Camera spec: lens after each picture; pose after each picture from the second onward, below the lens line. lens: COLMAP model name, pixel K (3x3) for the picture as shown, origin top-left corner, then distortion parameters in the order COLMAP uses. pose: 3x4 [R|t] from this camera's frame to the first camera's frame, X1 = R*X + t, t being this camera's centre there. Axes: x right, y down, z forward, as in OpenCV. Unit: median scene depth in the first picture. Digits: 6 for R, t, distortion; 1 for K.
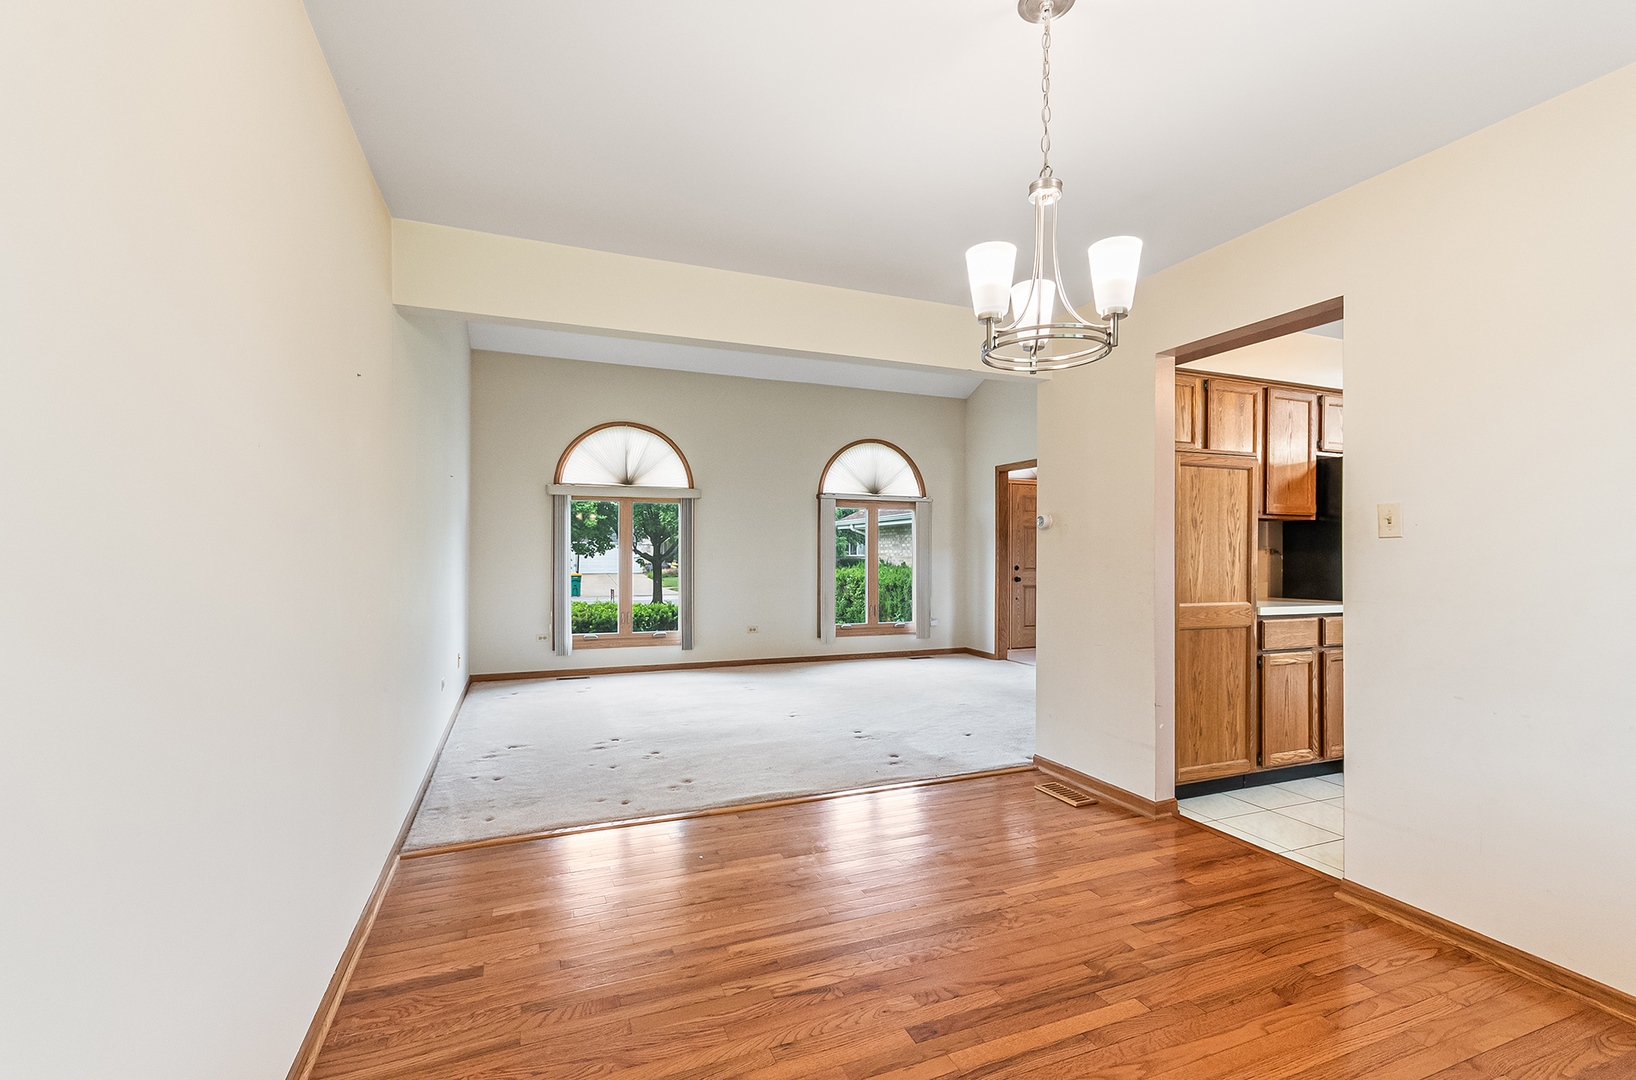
lens RADIAL K [[725.0, 0, 811.5], [0, 725.0, 537.3], [0, 0, 1]] dist [0.008289, -0.000755]
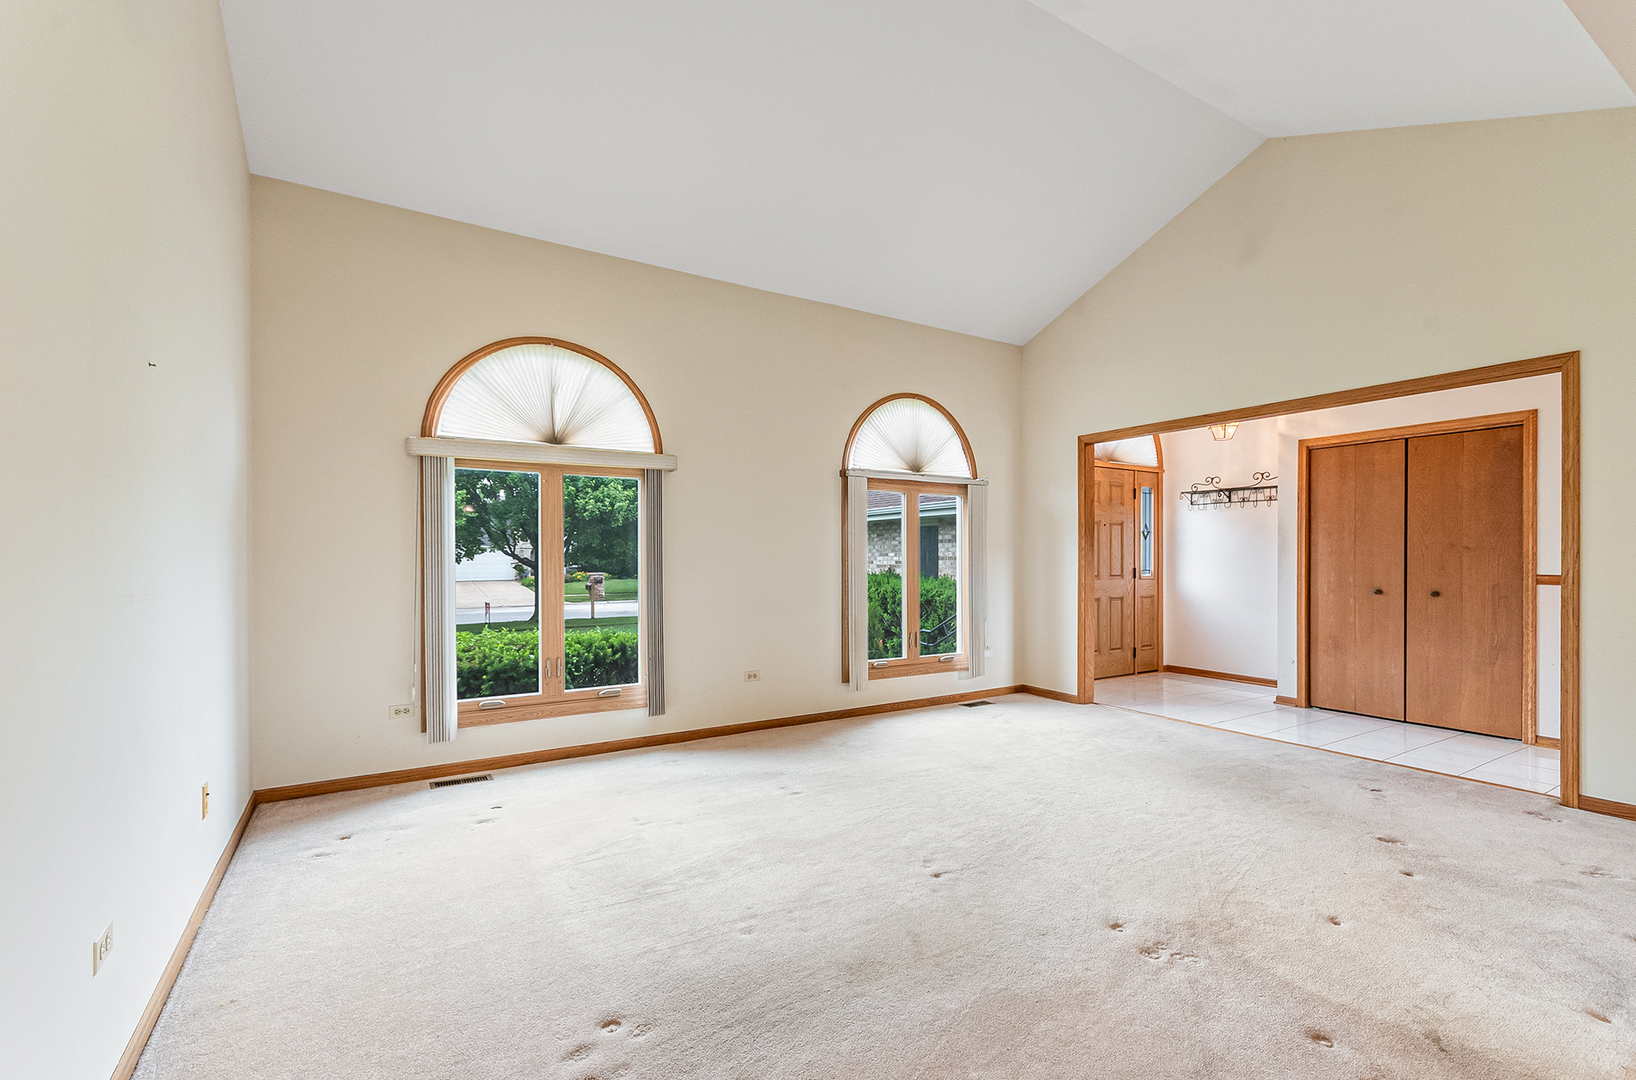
lens RADIAL K [[725.0, 0, 818.4], [0, 725.0, 551.1], [0, 0, 1]] dist [0.008289, -0.000755]
pose [[0.984412, -0.002679, 0.175859, -0.141010], [0.000279, 0.999907, 0.013672, 0.007103], [-0.175880, -0.013409, 0.984320, 0.363397]]
